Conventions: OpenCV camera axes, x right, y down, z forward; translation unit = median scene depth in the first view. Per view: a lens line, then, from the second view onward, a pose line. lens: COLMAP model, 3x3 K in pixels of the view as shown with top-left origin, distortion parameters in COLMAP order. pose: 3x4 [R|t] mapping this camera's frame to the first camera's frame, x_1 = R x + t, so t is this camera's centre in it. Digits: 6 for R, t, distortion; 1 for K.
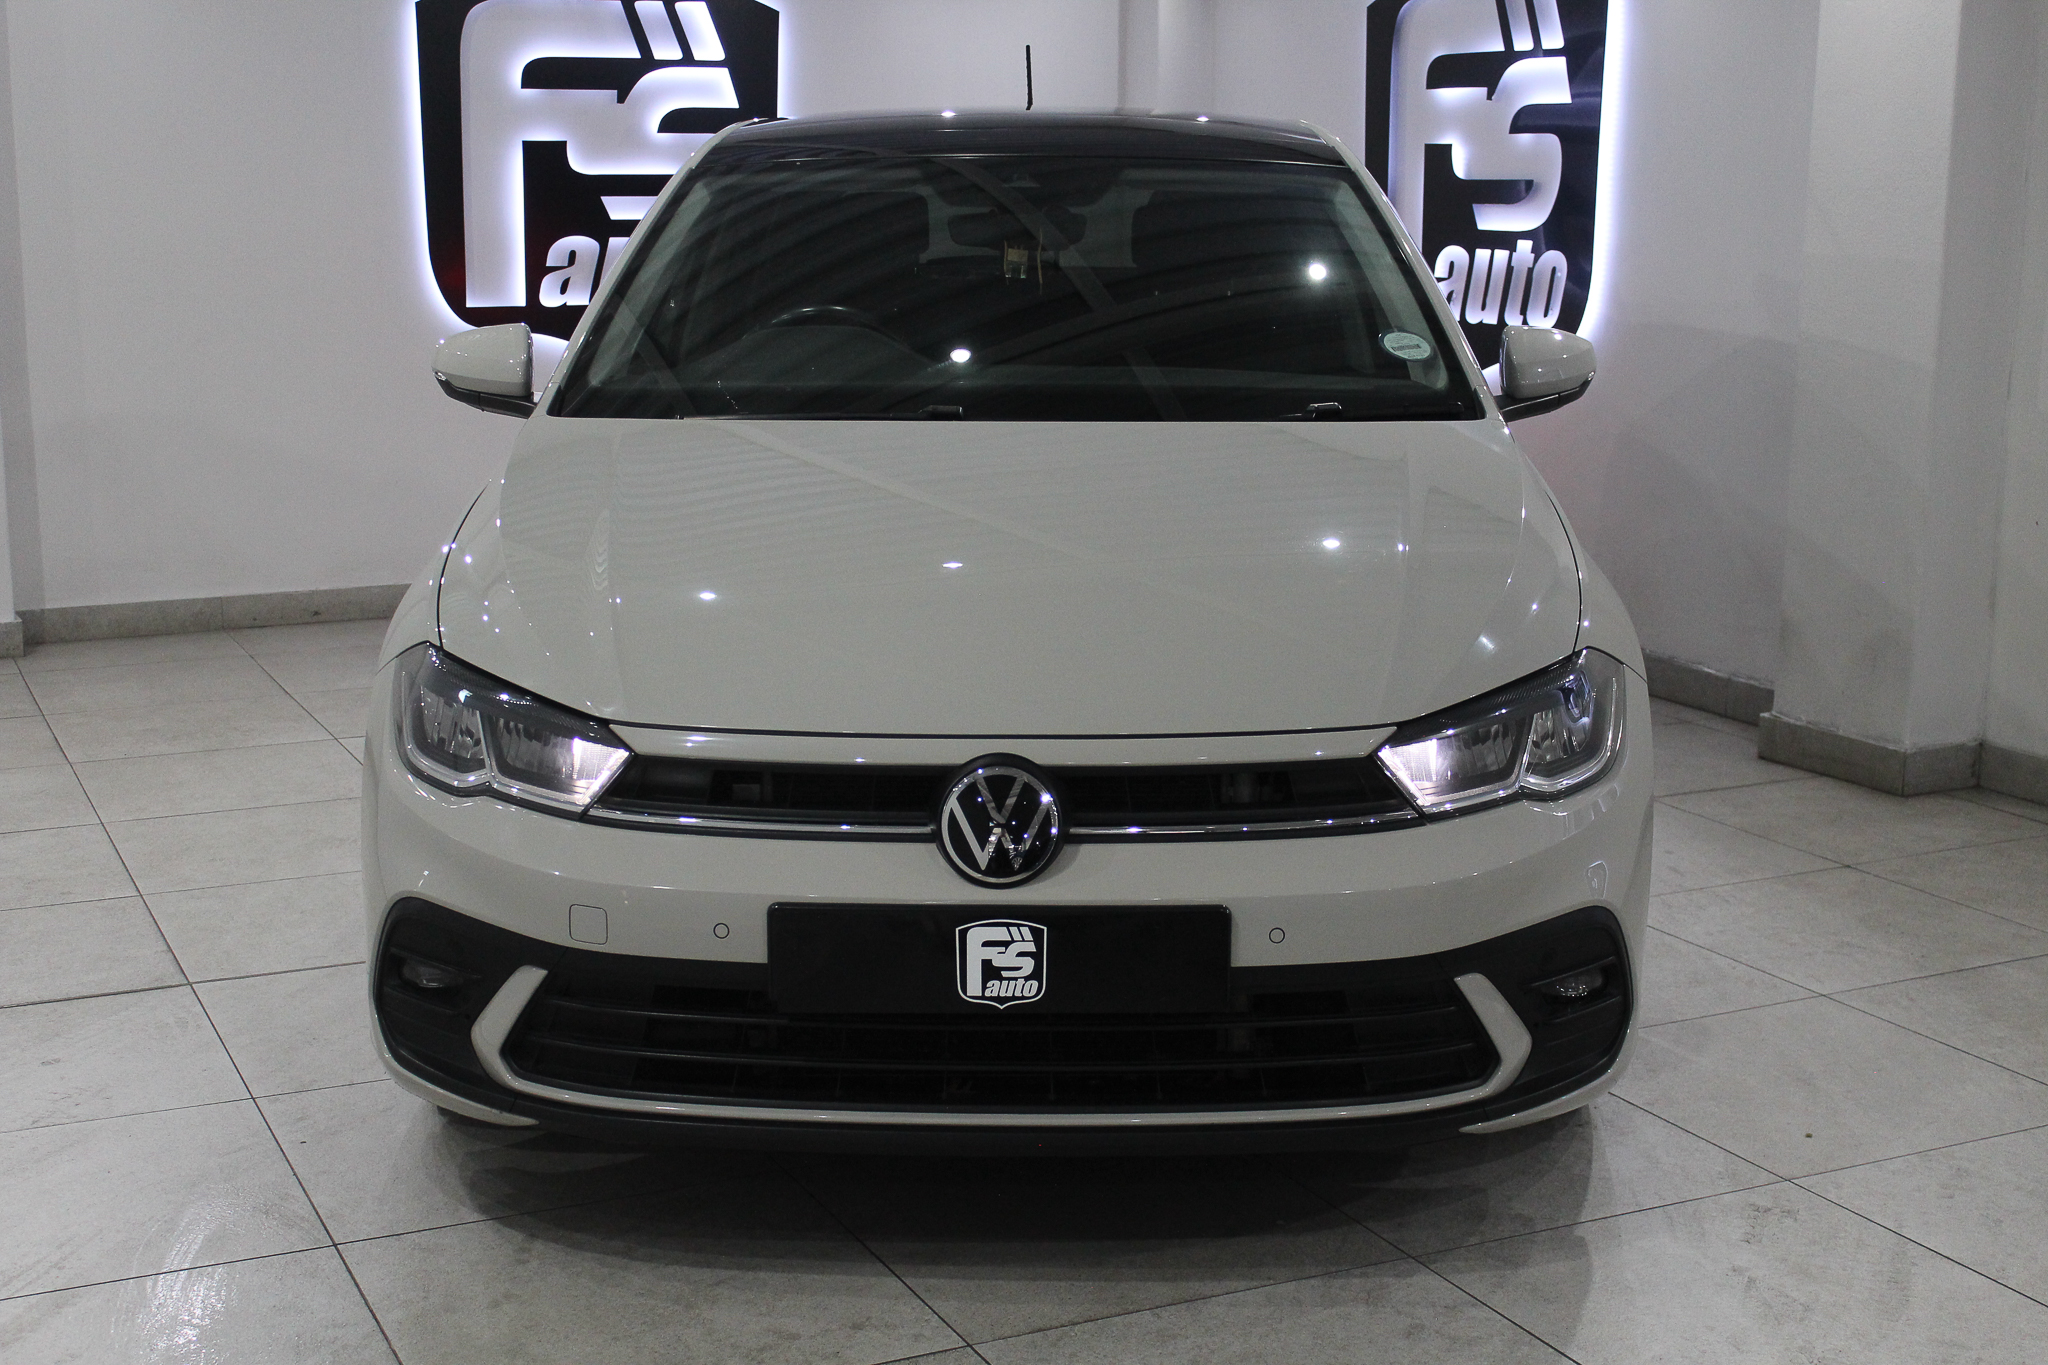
lens RADIAL K [[2673.8, 0, 1013.0], [0, 2673.8, 688.4], [0, 0, 1]] dist [-0.073610, 0.000000]
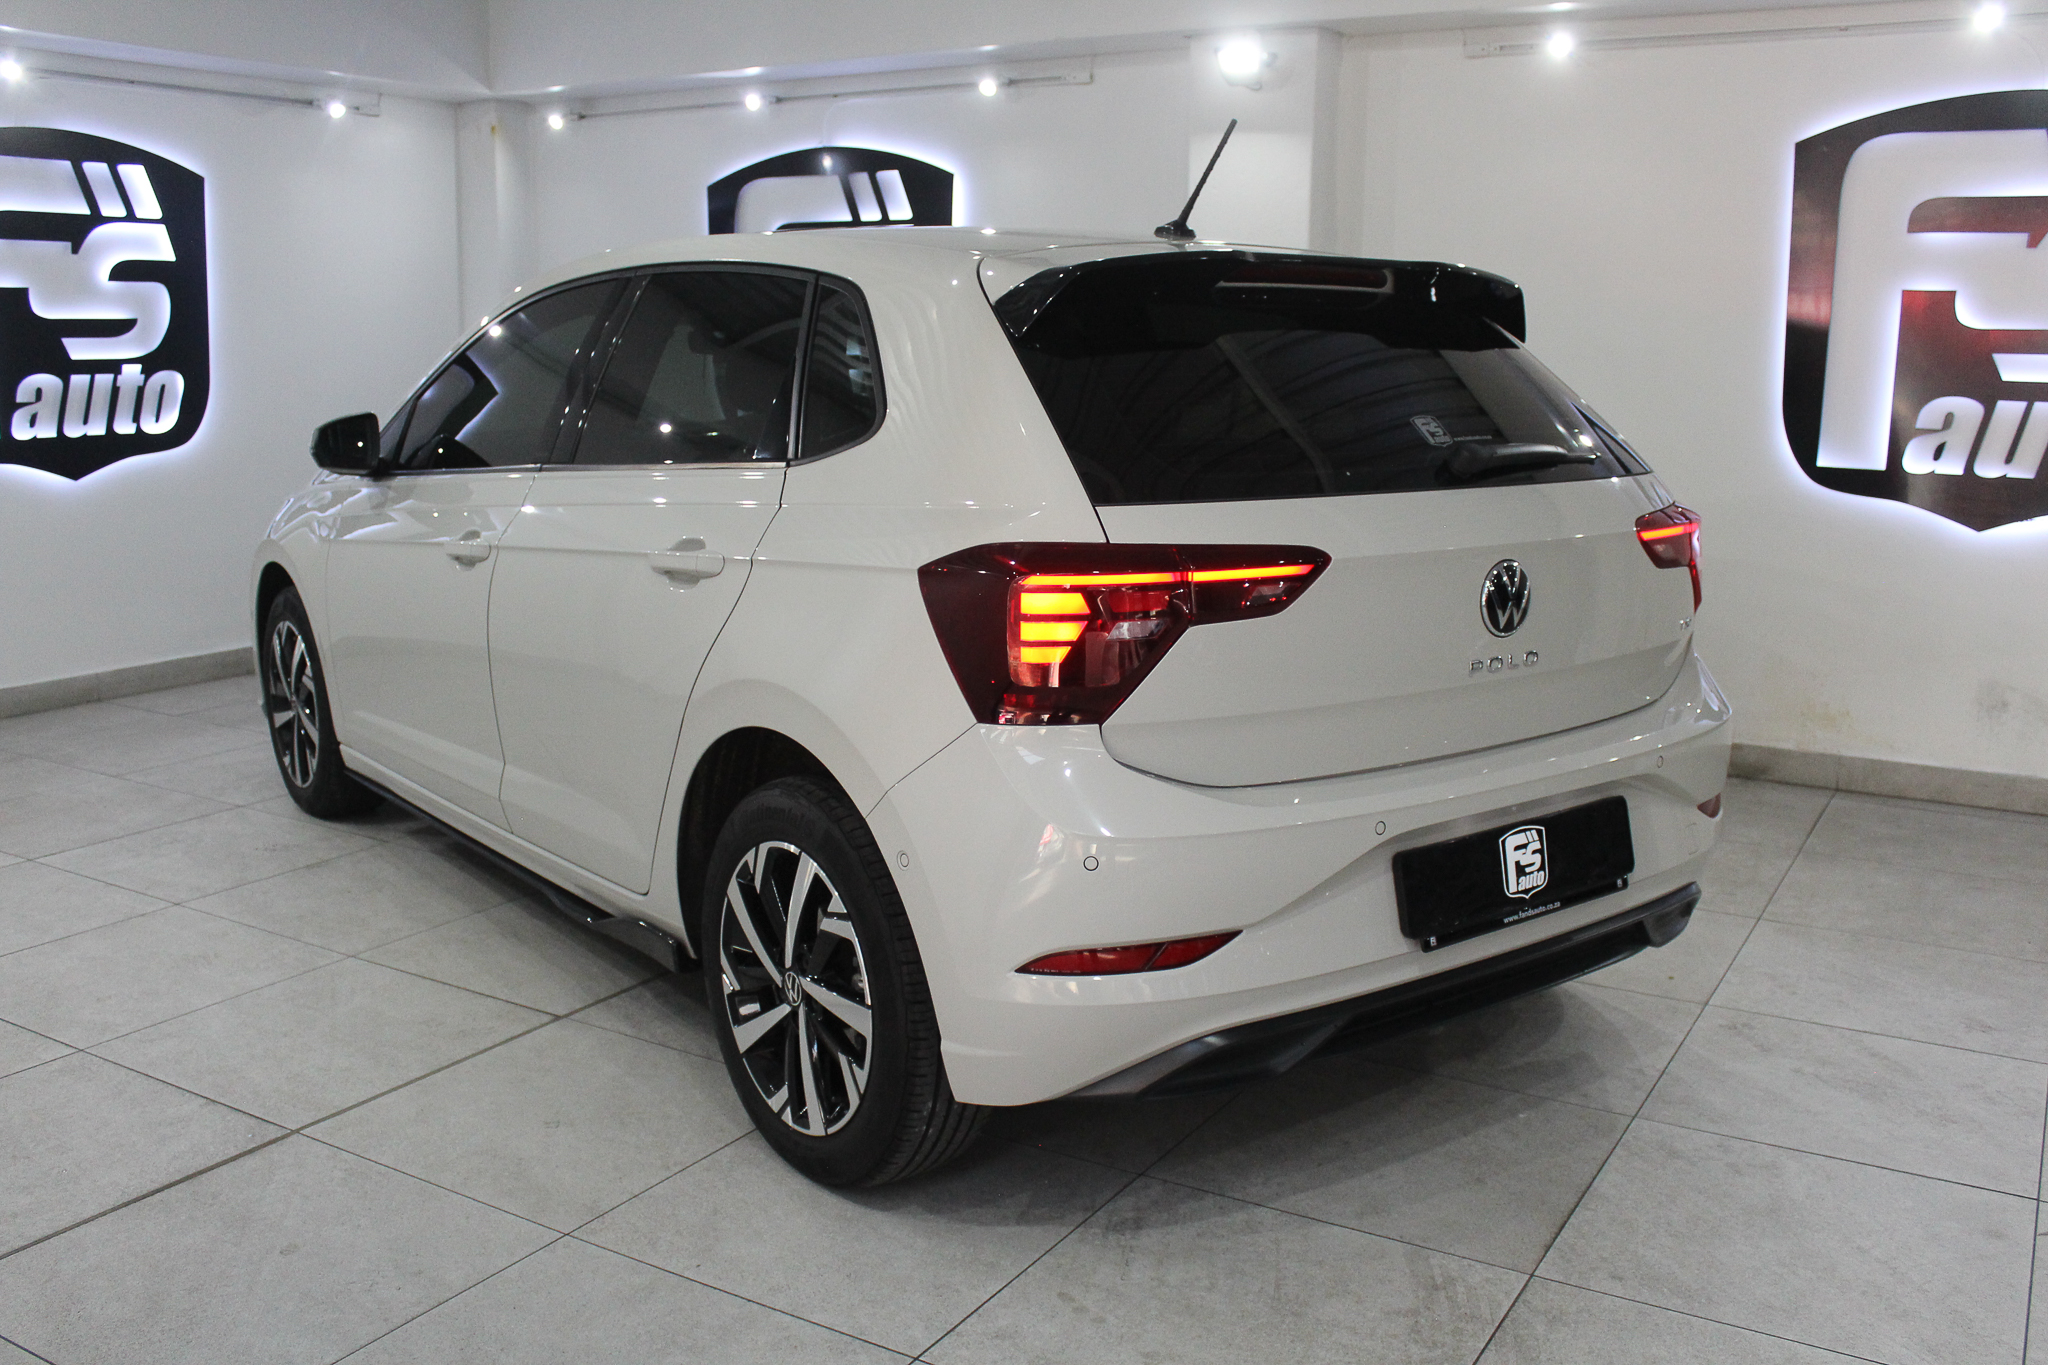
lens RADIAL K [[1807.5, 0, 1037.7], [0, 1807.5, 674.9], [0, 0, 1]] dist [-0.107319, 0.051066]
pose [[0.825584, -0.101958, 0.554992, -0.310493], [0.104410, 0.994159, 0.027322, -0.030443], [-0.554536, 0.035390, 0.831407, 0.229165]]
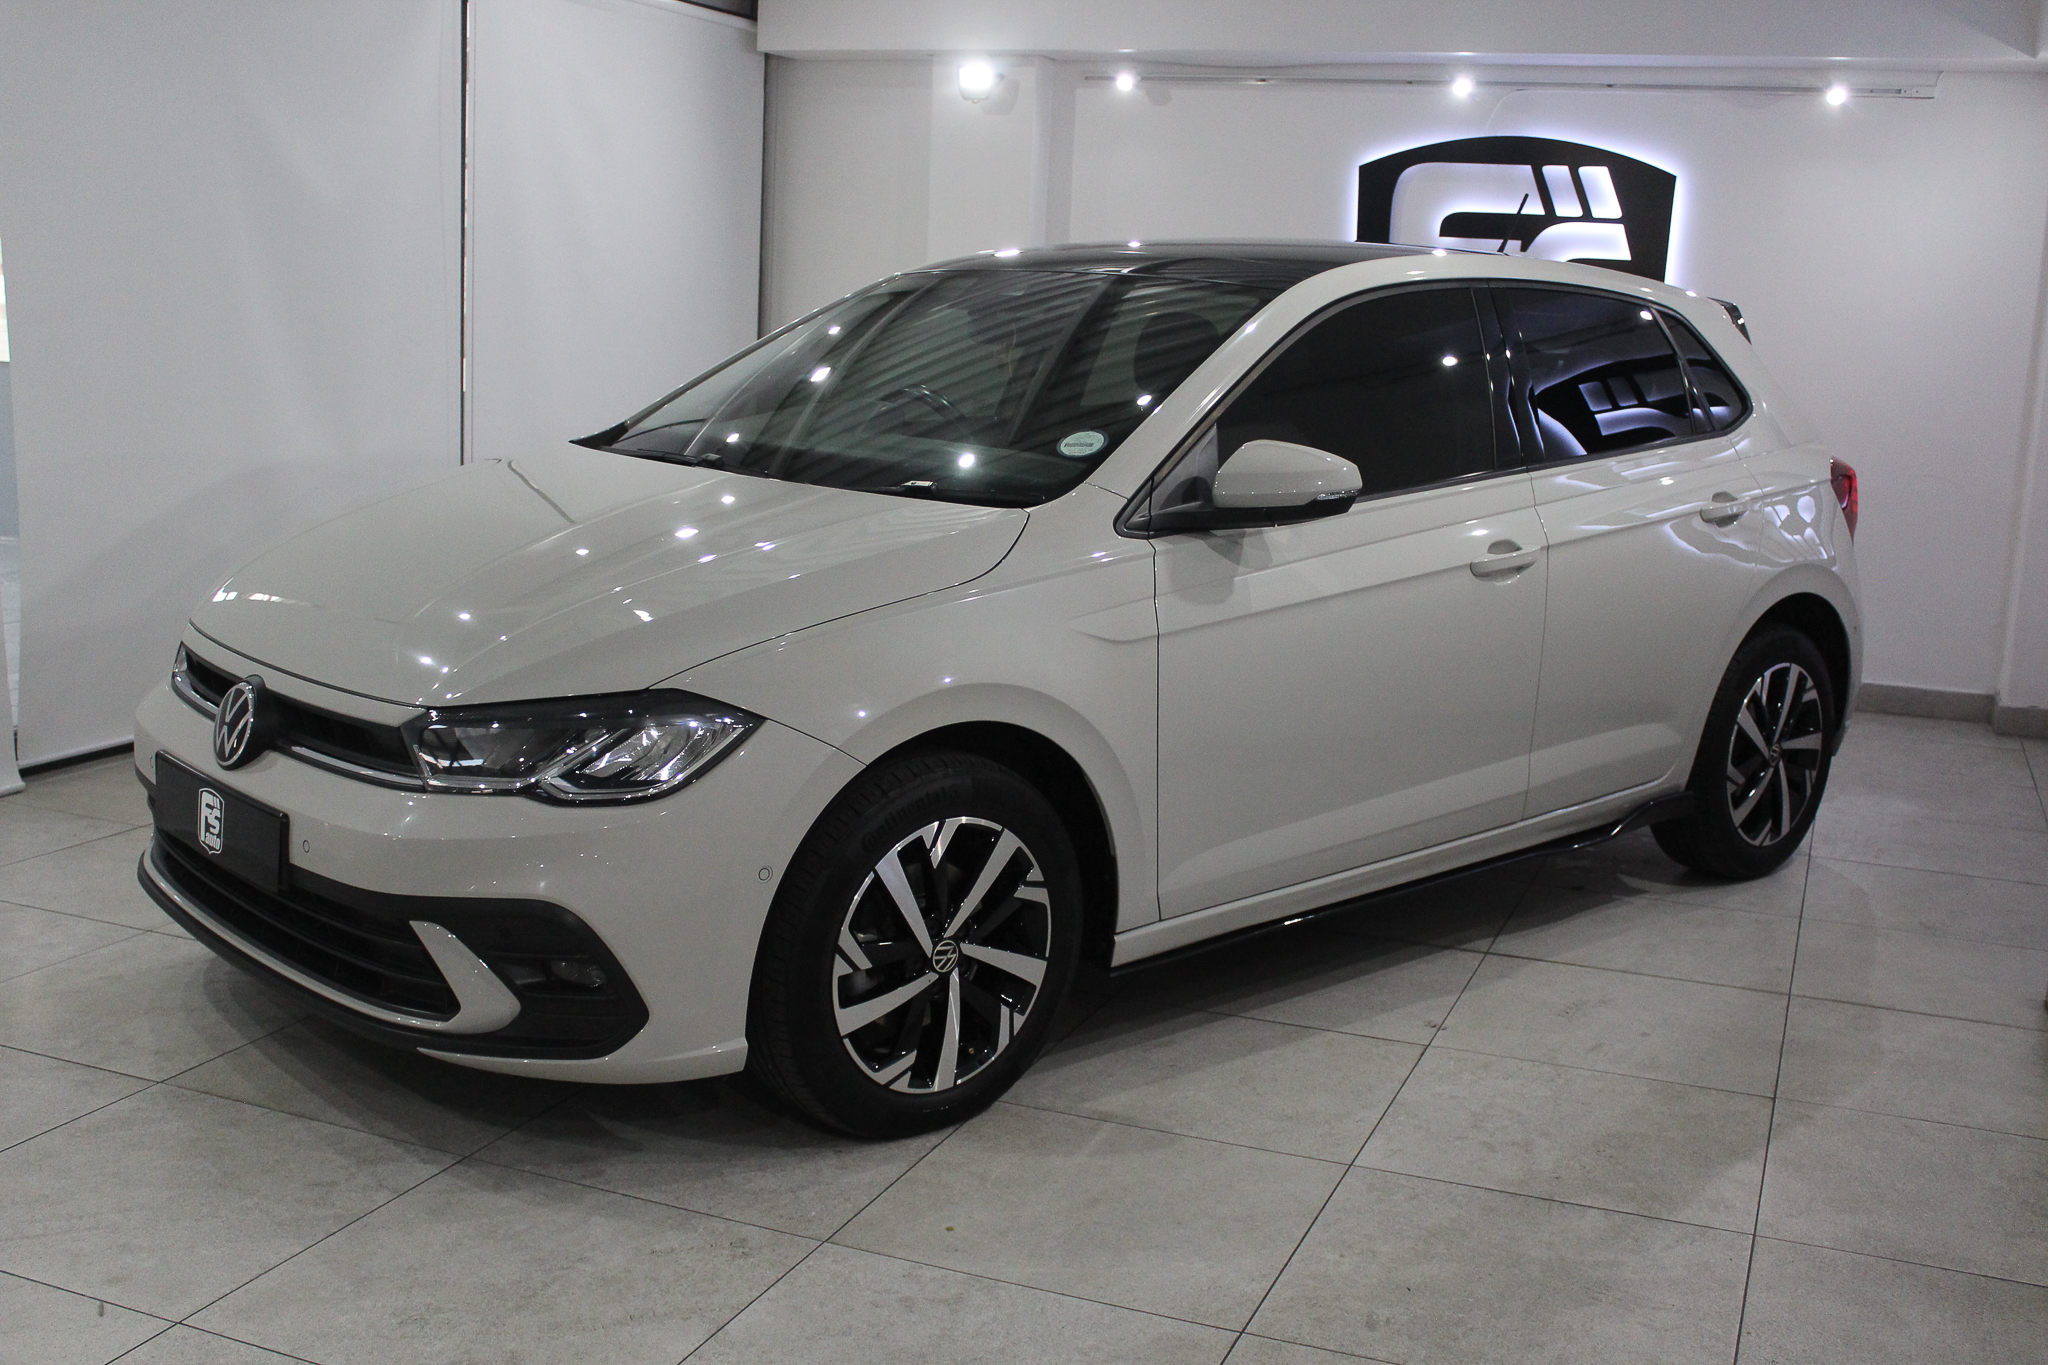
lens RADIAL K [[2151.3, 0, 1025.9], [0, 2151.3, 676.8], [0, 0, 1]] dist [-0.085089, 0.000000]
pose [[0.678059, 0.158729, -0.717664, 0.535138], [-0.181676, 0.982300, 0.045609, -0.049516], [0.712201, 0.099457, 0.694895, 0.265318]]
